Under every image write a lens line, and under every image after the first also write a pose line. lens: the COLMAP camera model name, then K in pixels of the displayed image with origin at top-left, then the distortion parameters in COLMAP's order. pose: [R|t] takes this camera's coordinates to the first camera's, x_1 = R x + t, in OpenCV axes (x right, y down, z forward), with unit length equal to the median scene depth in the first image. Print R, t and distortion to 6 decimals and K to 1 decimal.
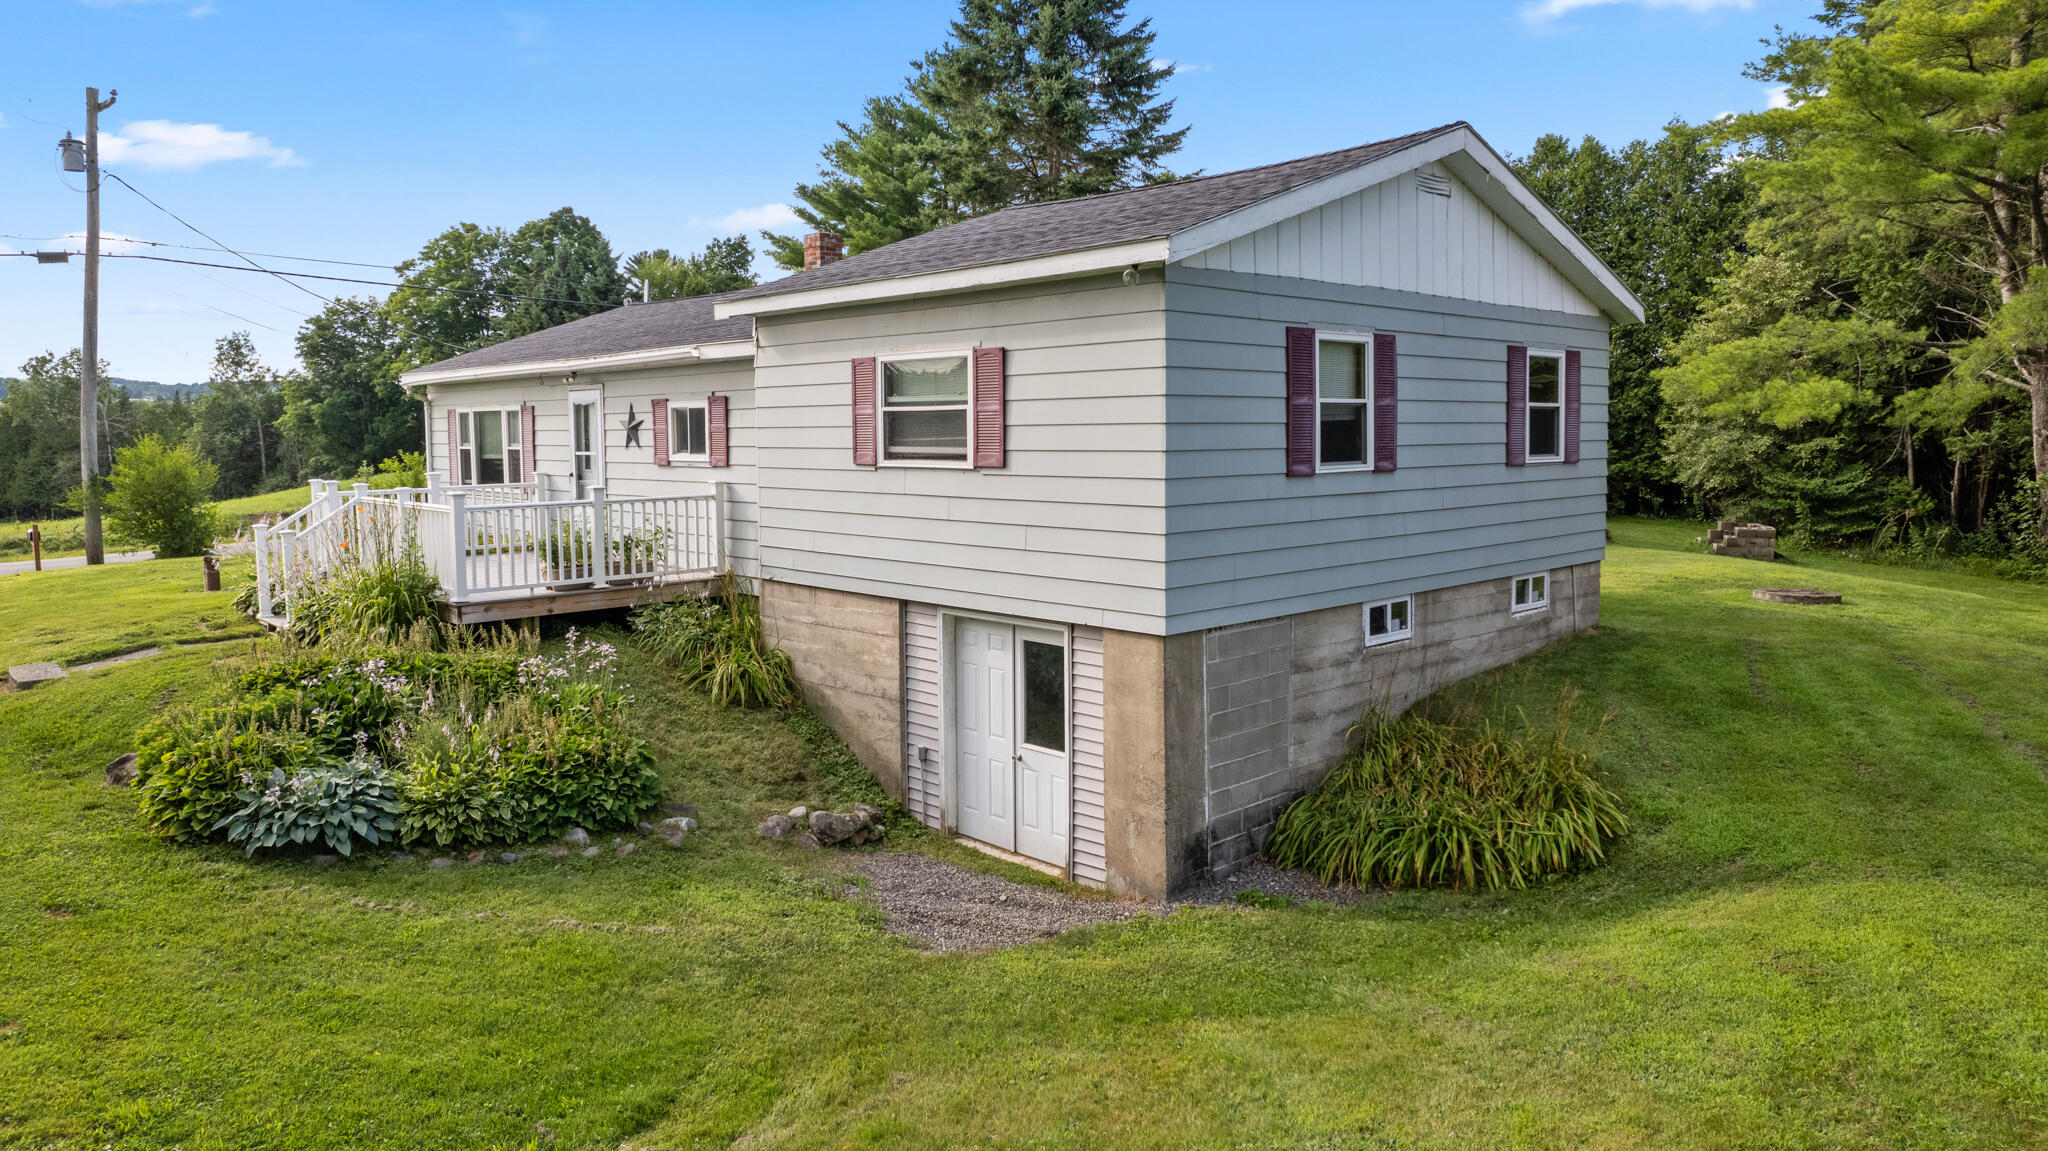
lens RADIAL K [[1328.3, 0, 1027.2], [0, 1328.3, 503.5], [0, 0, 1]] dist [-0.082704, 0.053199]
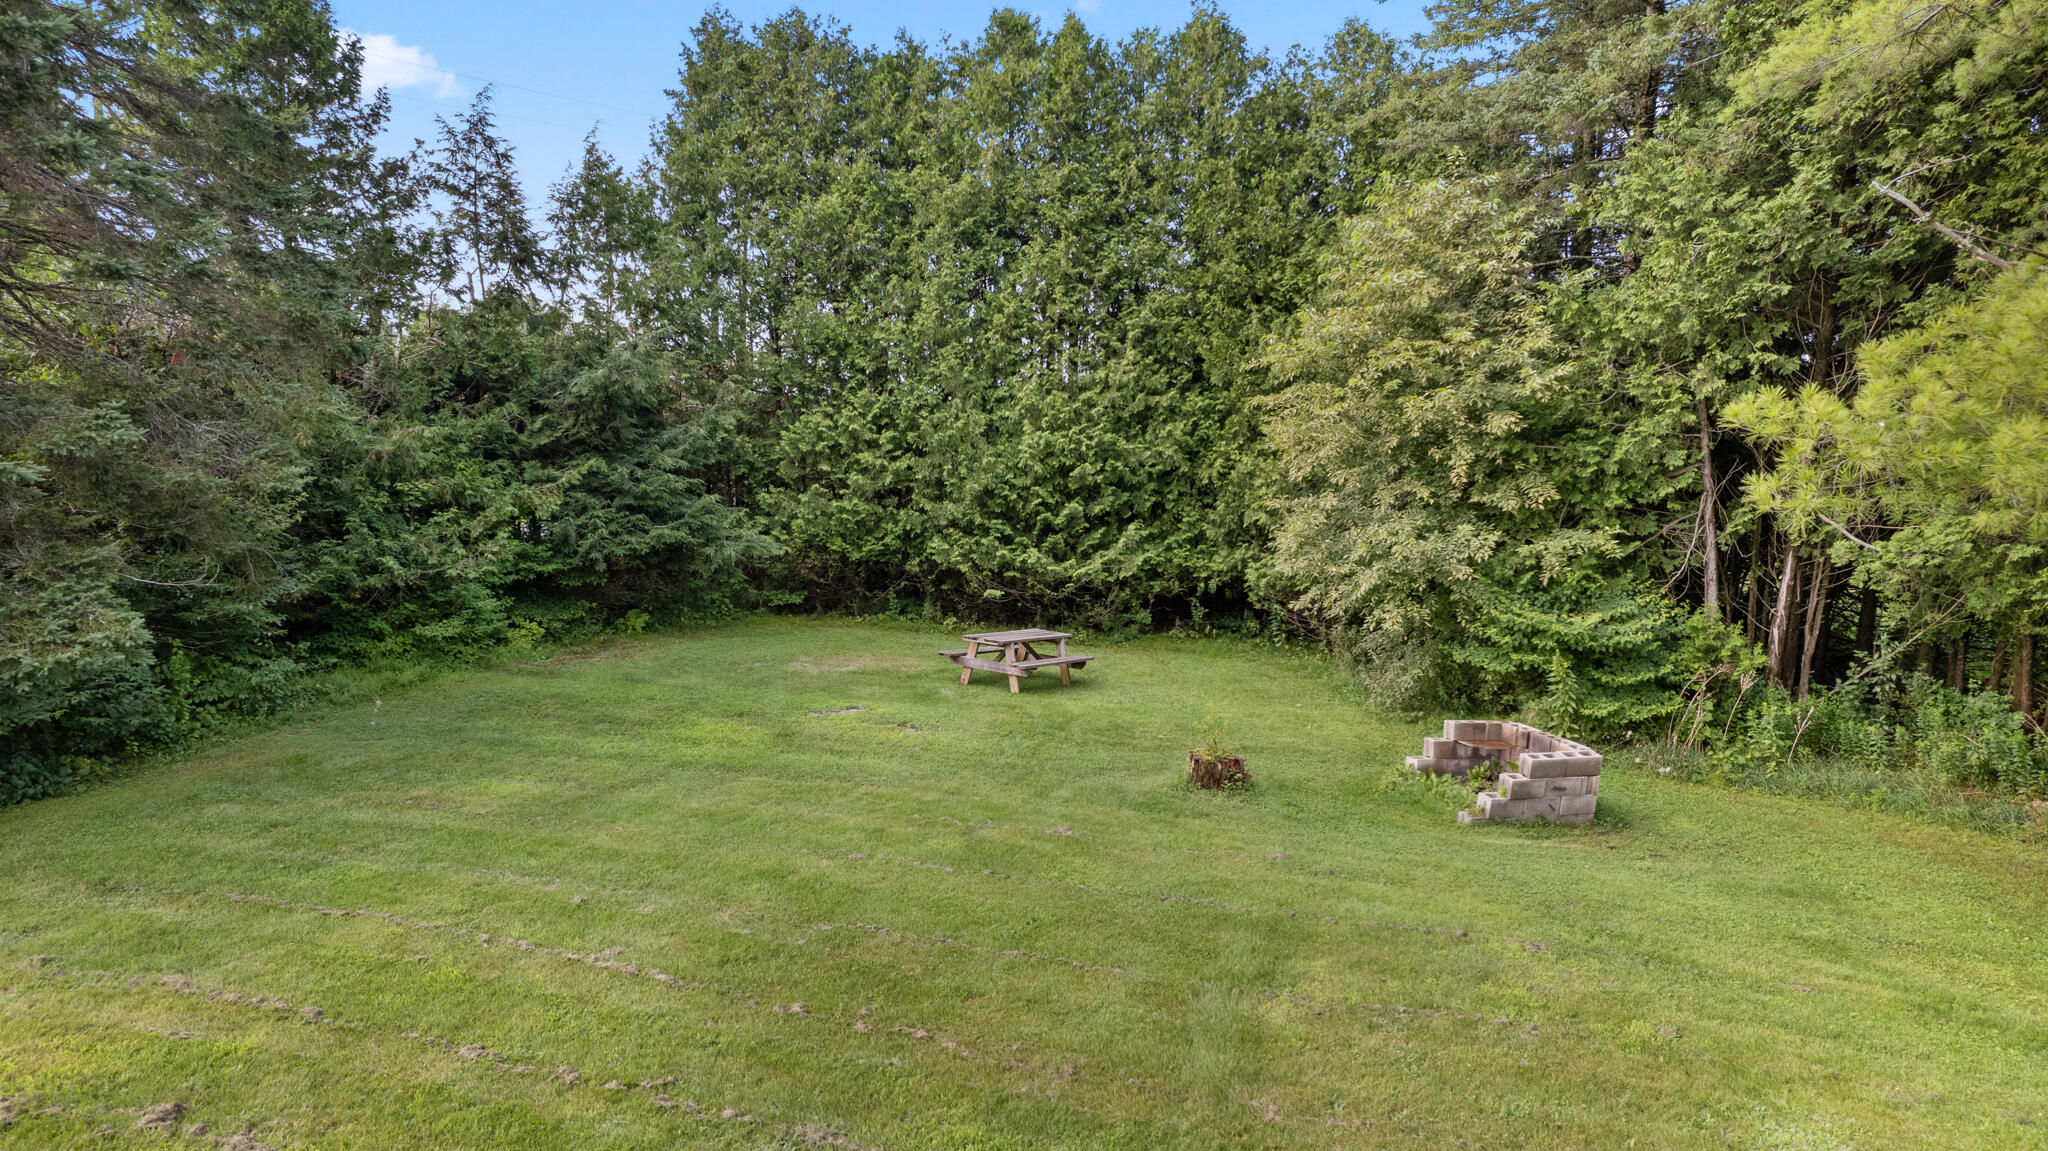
lens RADIAL K [[1308.5, 0, 1032.7], [0, 1308.5, 576.1], [0, 0, 1]] dist [-0.064705, 0.051636]
pose [[0.897912, -0.041315, 0.438233, 0.185740], [0.022690, 0.998606, 0.047655, -0.061849], [-0.439591, -0.032847, 0.897597, 0.623076]]
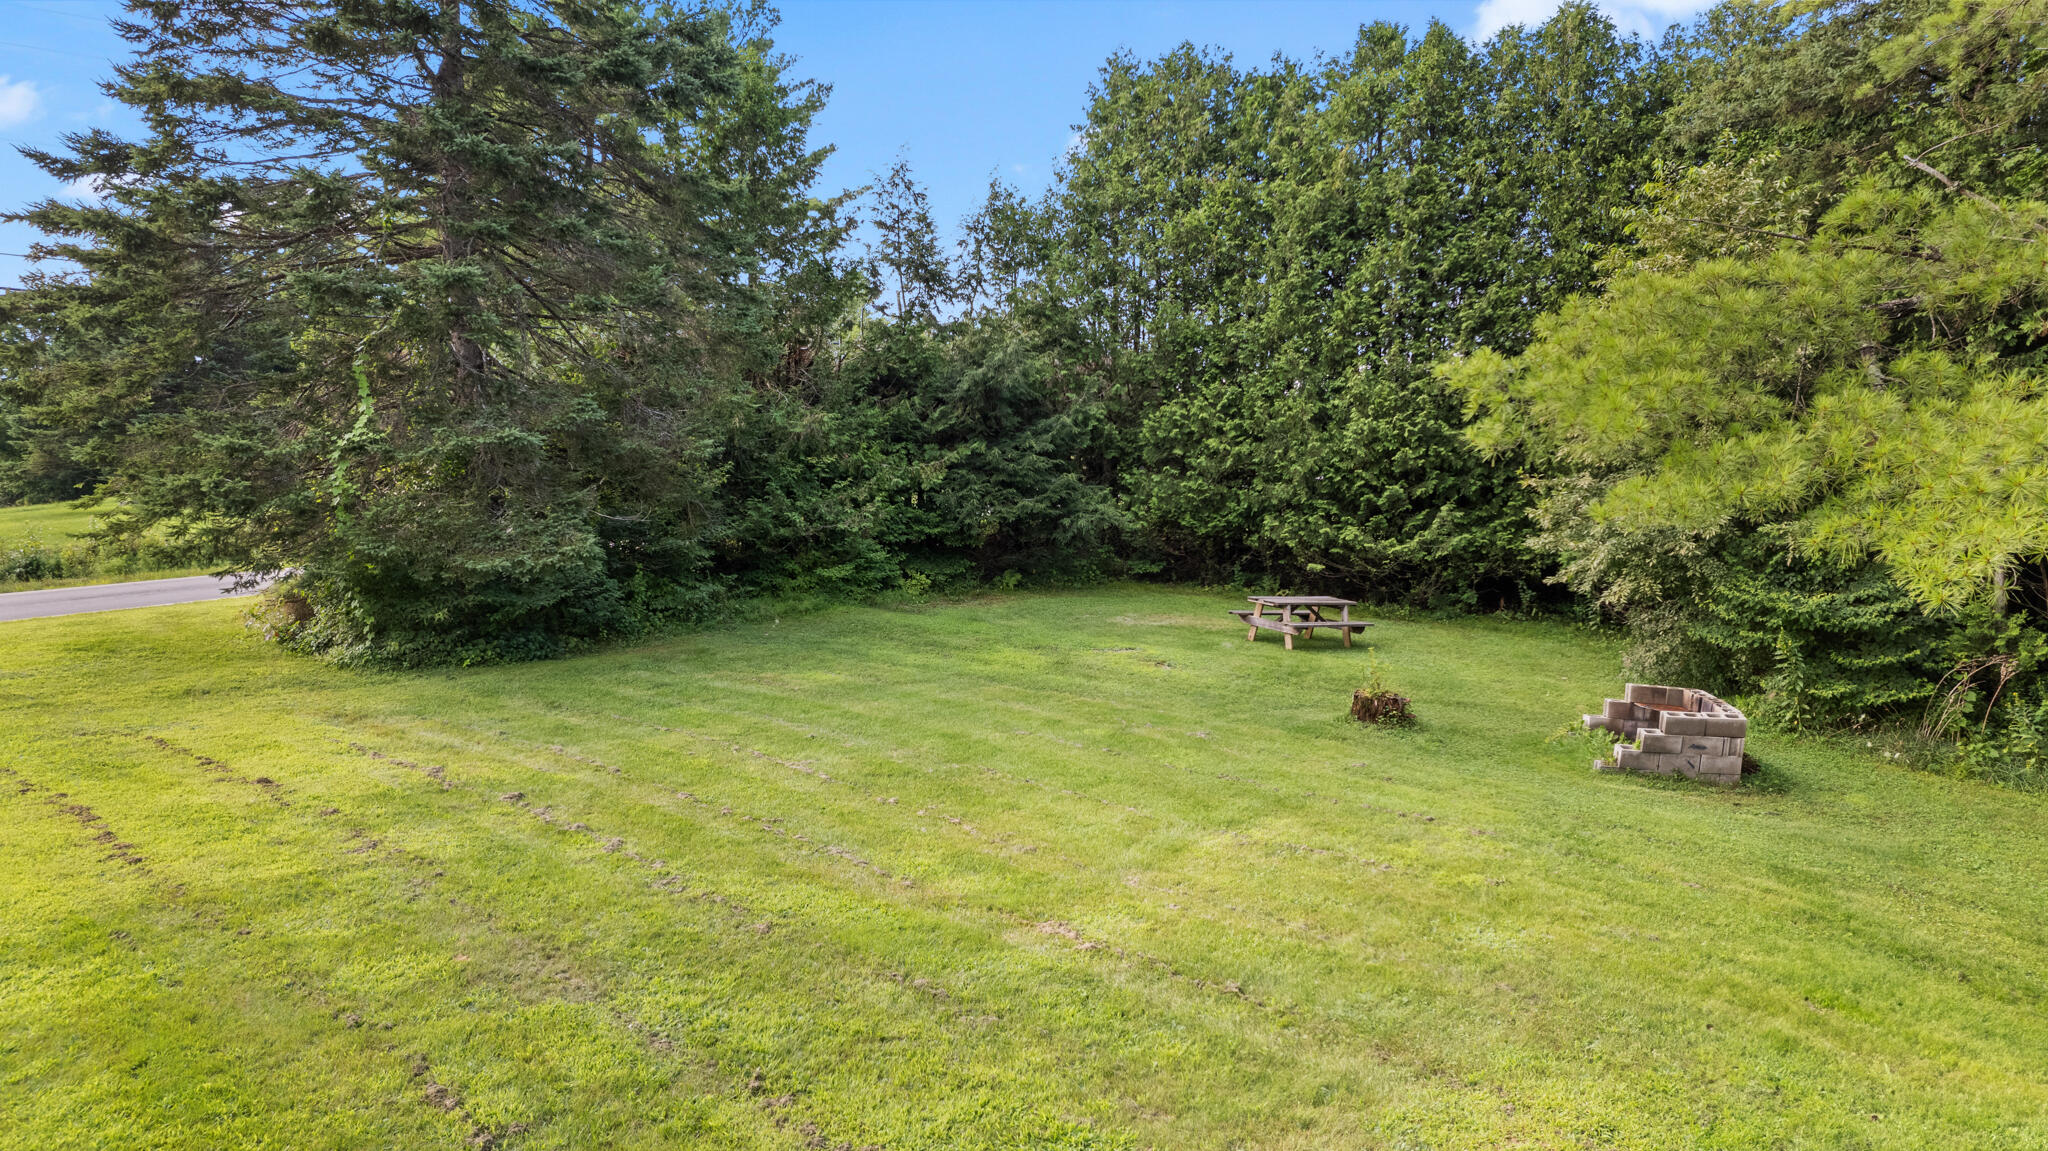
lens RADIAL K [[1308.5, 0, 1032.7], [0, 1308.5, 576.1], [0, 0, 1]] dist [-0.064705, 0.051636]
pose [[0.998046, -0.003117, 0.062399, 0.264955], [0.000458, 0.999093, 0.042589, -0.046323], [-0.062475, -0.042477, 0.997142, 0.506523]]
